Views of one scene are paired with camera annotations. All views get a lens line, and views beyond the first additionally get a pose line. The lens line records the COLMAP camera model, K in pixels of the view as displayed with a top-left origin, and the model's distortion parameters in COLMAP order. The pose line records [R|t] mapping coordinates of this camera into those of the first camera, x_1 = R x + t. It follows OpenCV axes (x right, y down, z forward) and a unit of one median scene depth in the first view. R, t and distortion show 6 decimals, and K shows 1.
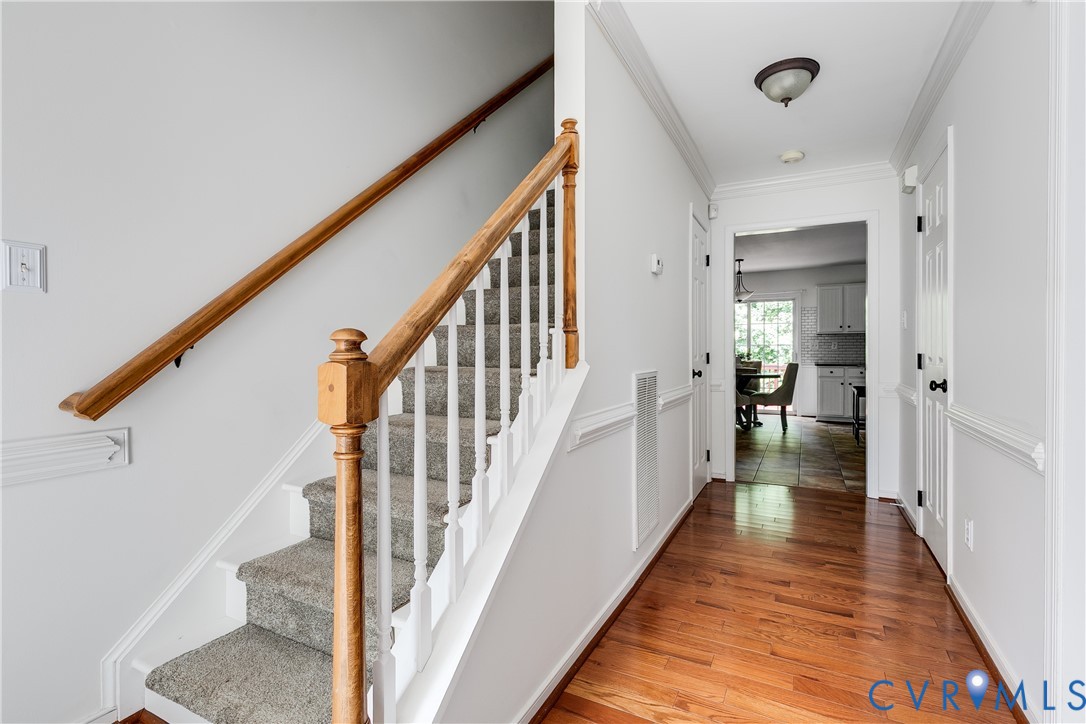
lens RADIAL K [[503.5, 0, 544.1], [0, 503.5, 350.9], [0, 0, 1]] dist [-0.000741, -0.000262]
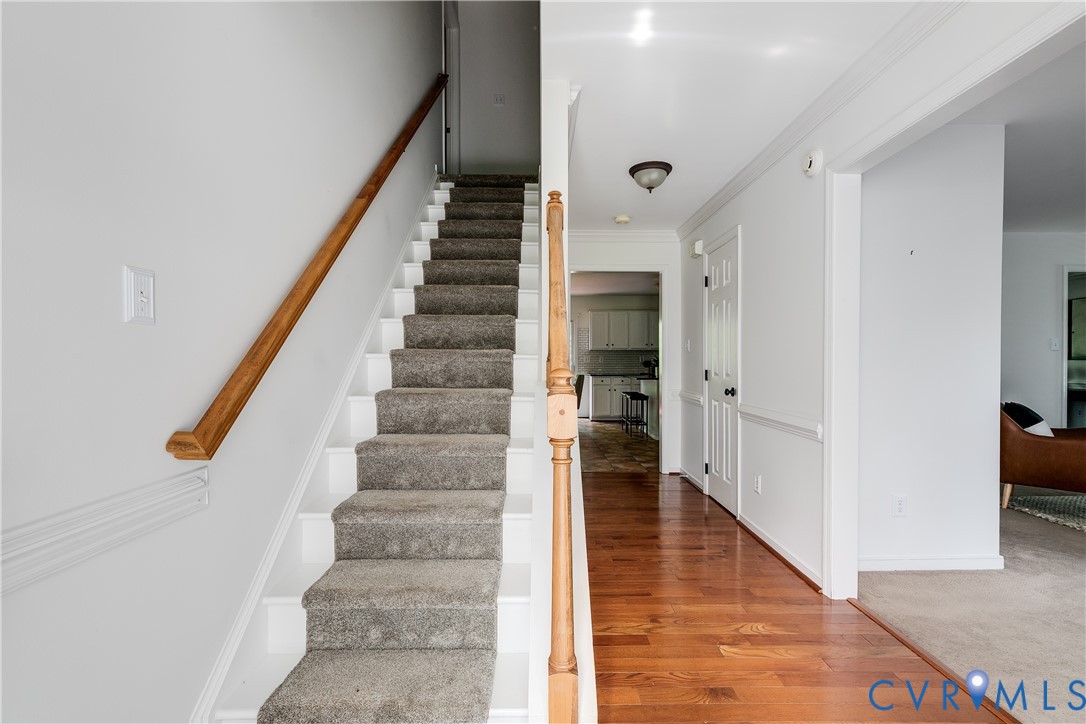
lens RADIAL K [[496.7, 0, 547.6], [0, 496.7, 361.4], [0, 0, 1]] dist [0.001632, -0.000263]
pose [[0.880630, -0.001070, 0.473803, -0.400876], [0.000559, 0.999999, 0.001221, -0.024525], [-0.473804, -0.000810, 0.880630, -0.064294]]
